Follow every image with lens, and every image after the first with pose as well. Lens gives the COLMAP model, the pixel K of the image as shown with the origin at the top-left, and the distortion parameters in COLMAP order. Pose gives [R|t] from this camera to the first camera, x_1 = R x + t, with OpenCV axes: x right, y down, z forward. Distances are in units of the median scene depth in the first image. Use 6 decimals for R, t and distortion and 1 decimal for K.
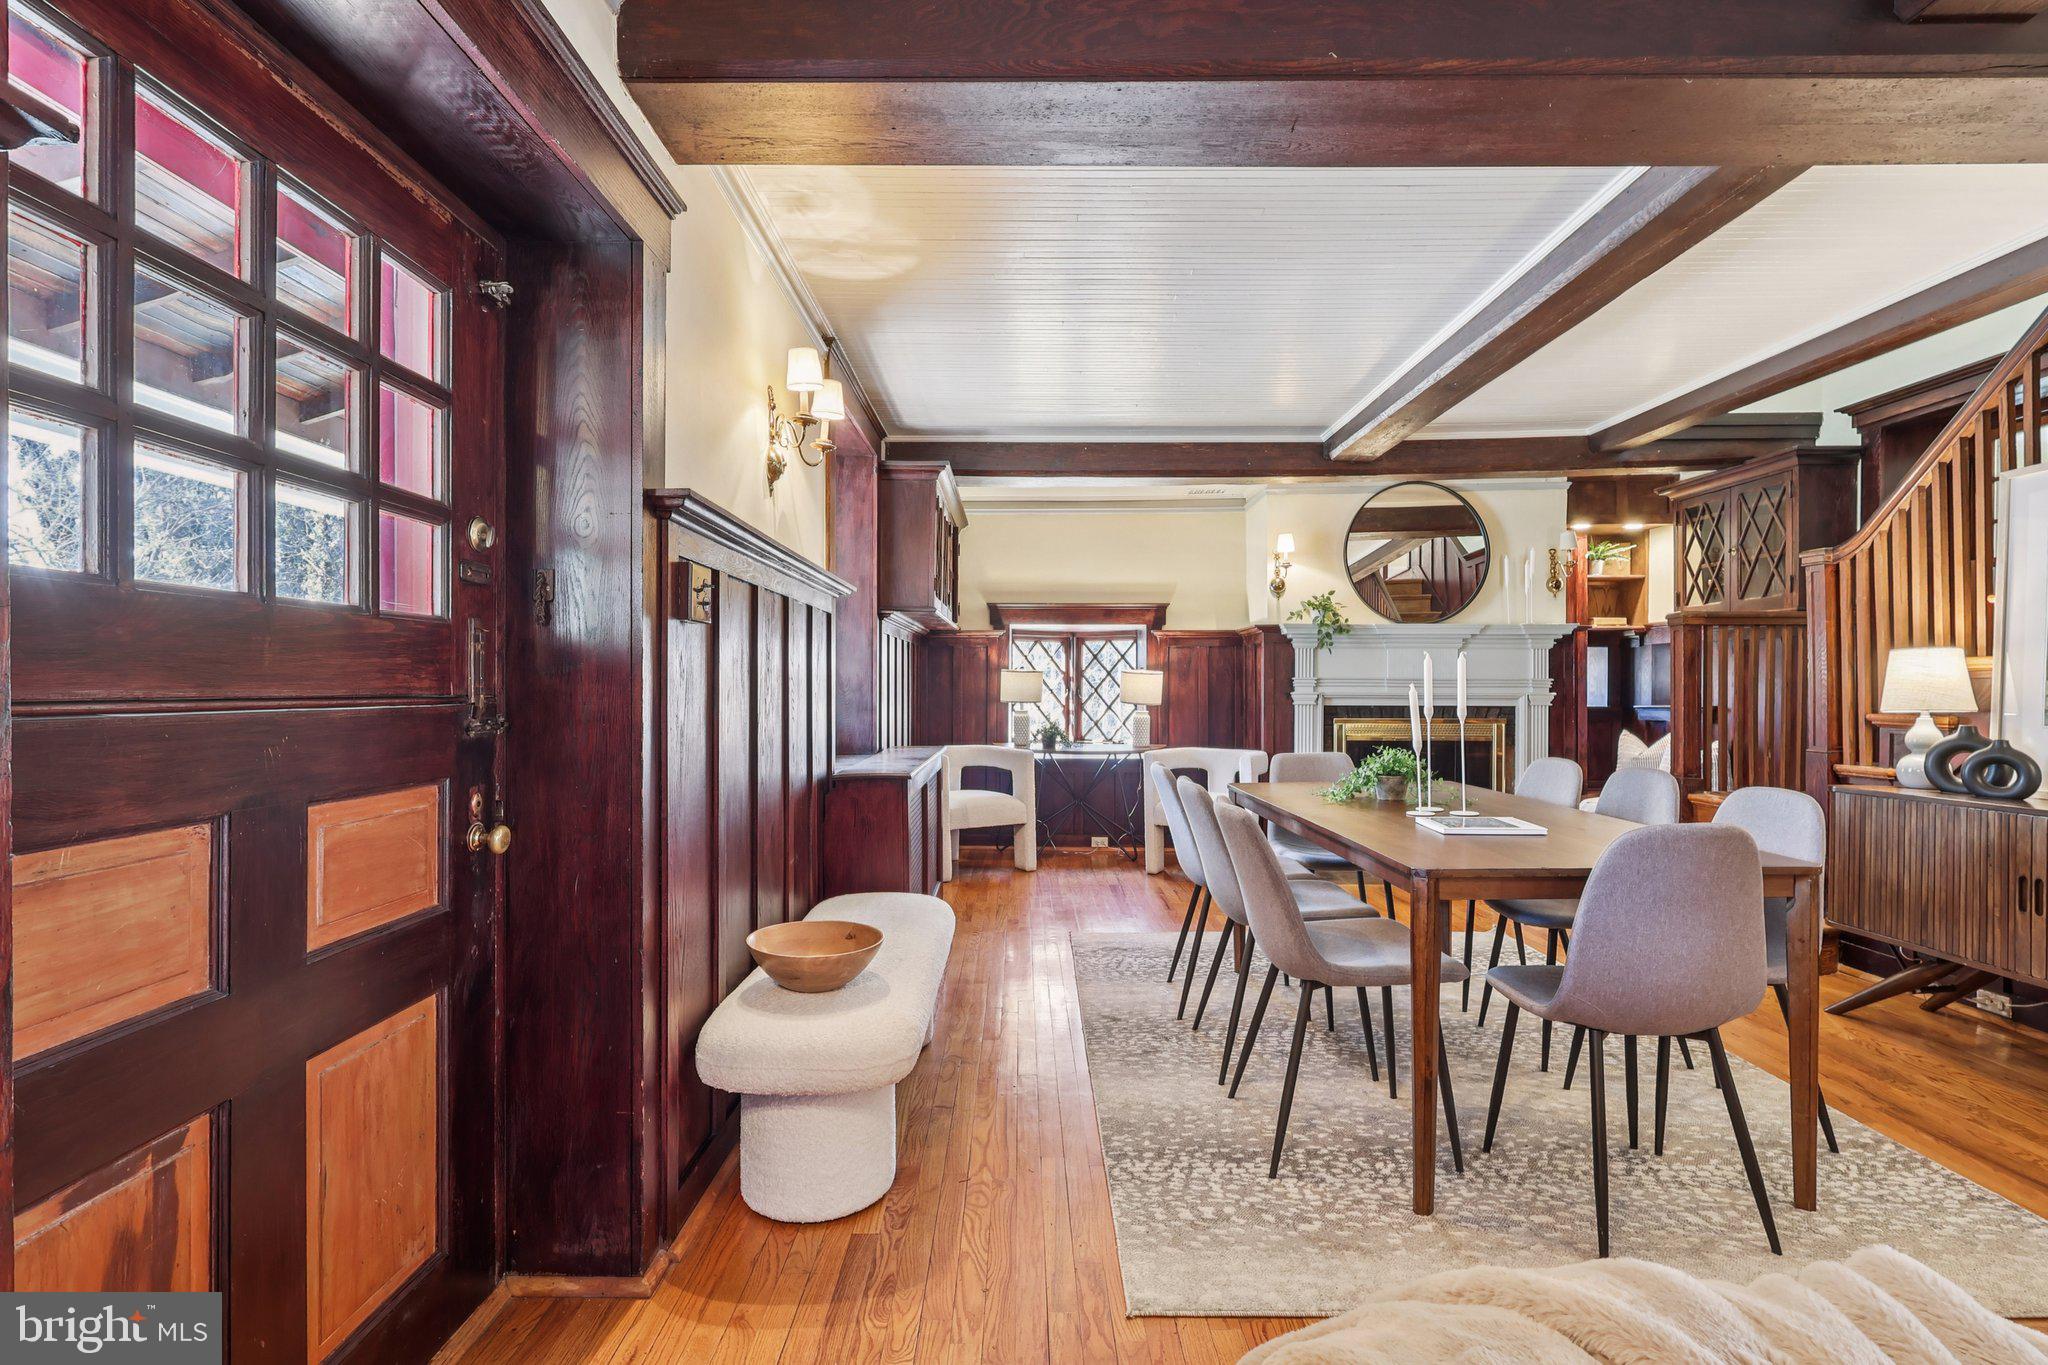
lens RADIAL K [[962.6, 0, 1017.4], [0, 962.6, 689.2], [0, 0, 1]] dist [0.003092, 0.000143]
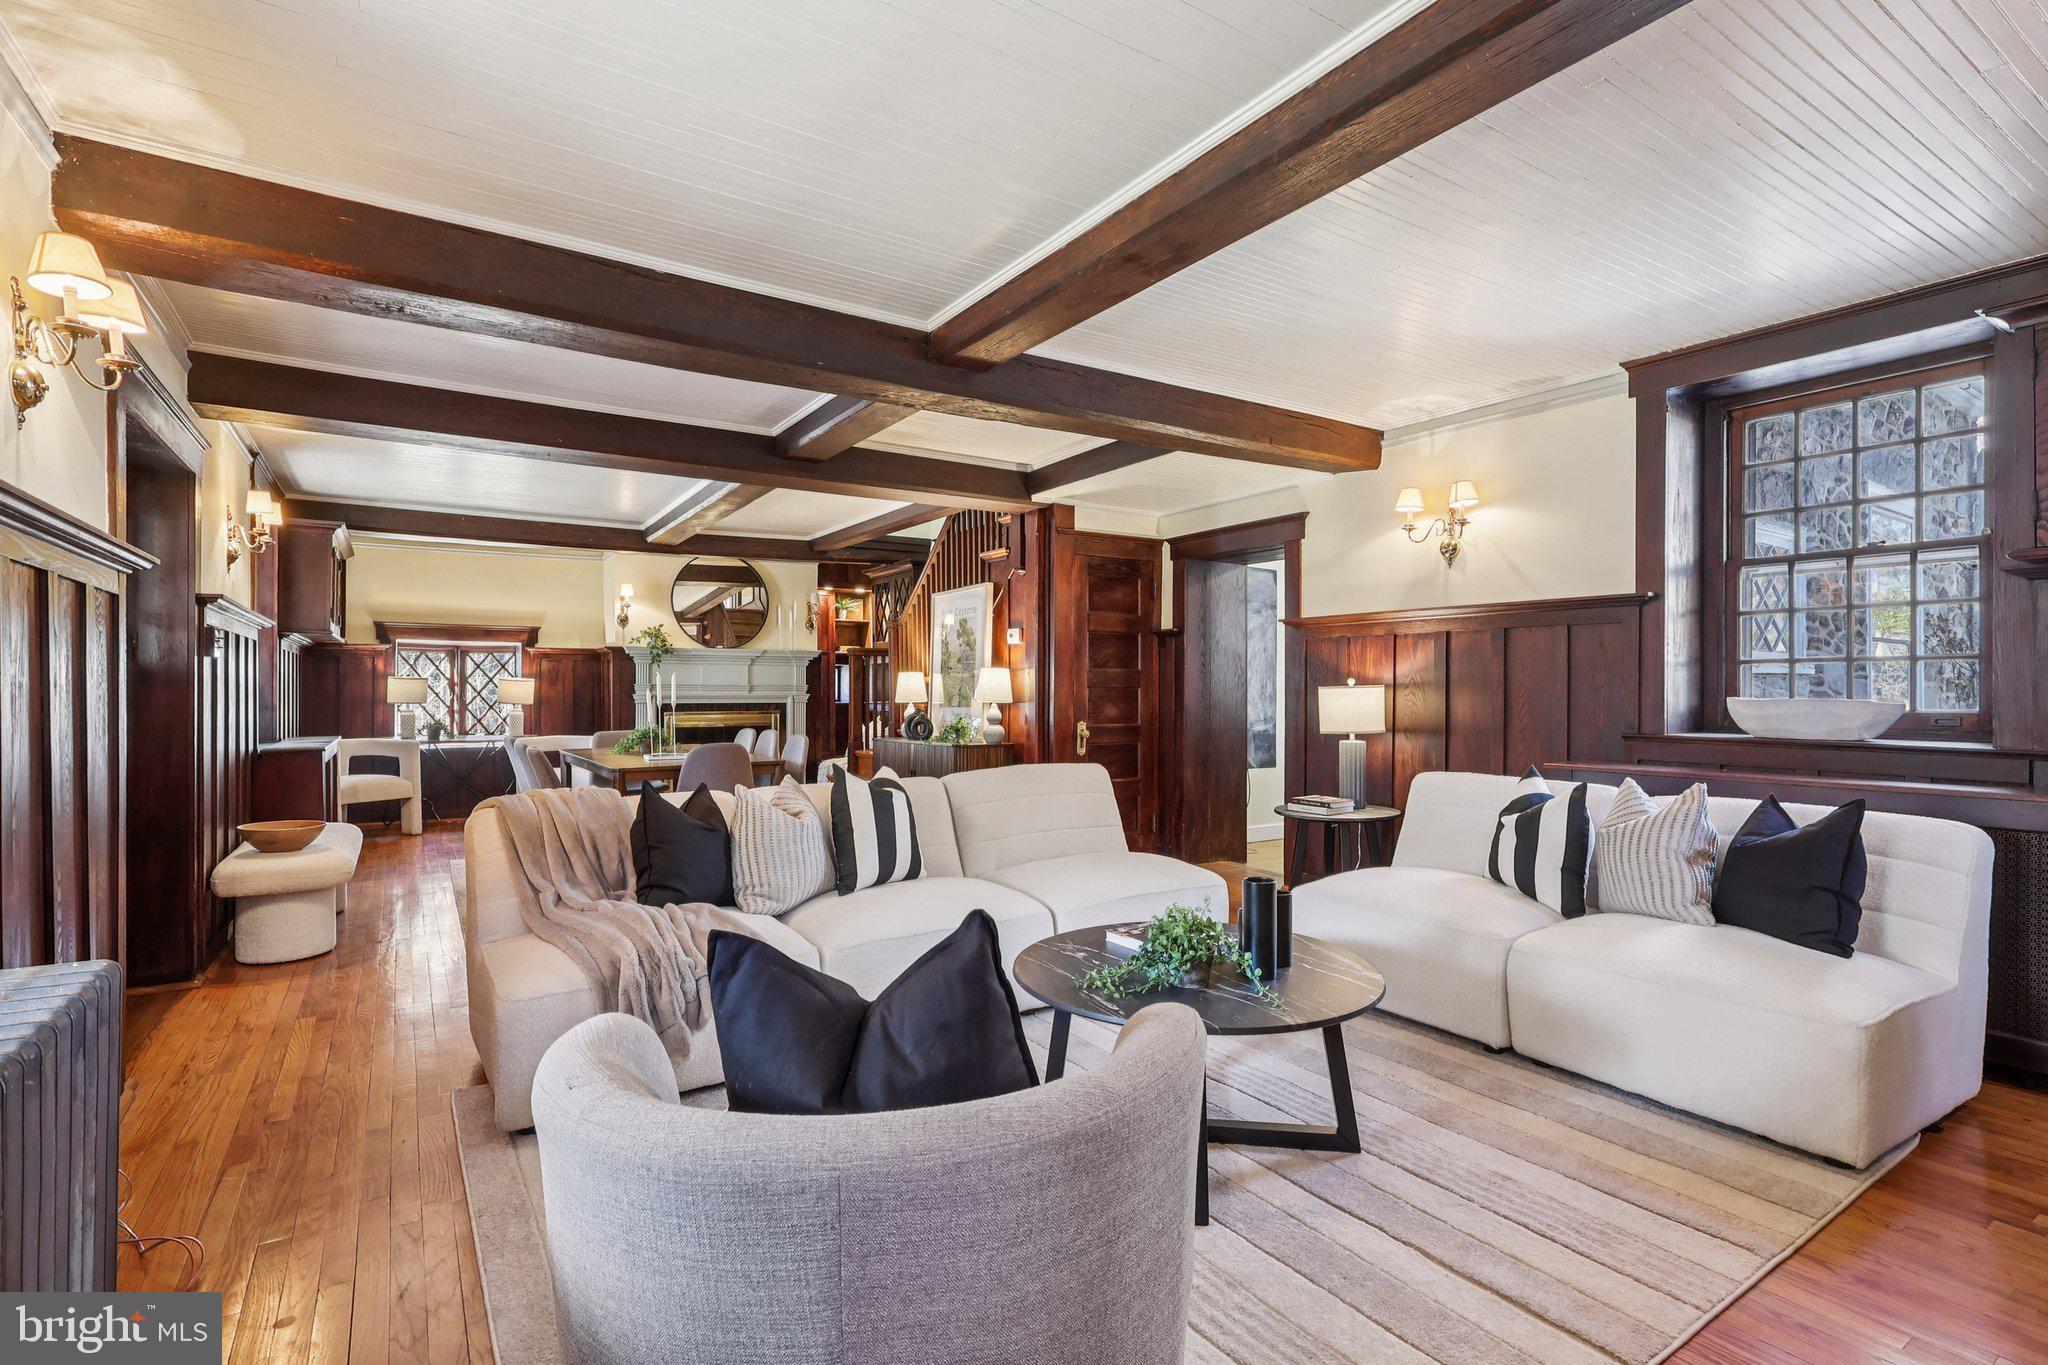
lens RADIAL K [[962.5, 0, 1030.5], [0, 962.5, 692.5], [0, 0, 1]] dist [-0.004016, -0.000129]
pose [[0.833849, -0.002391, 0.551987, -0.010652], [0.002762, 0.999996, 0.000161, 0.002036], [-0.551985, 0.001391, 0.833853, -0.508816]]
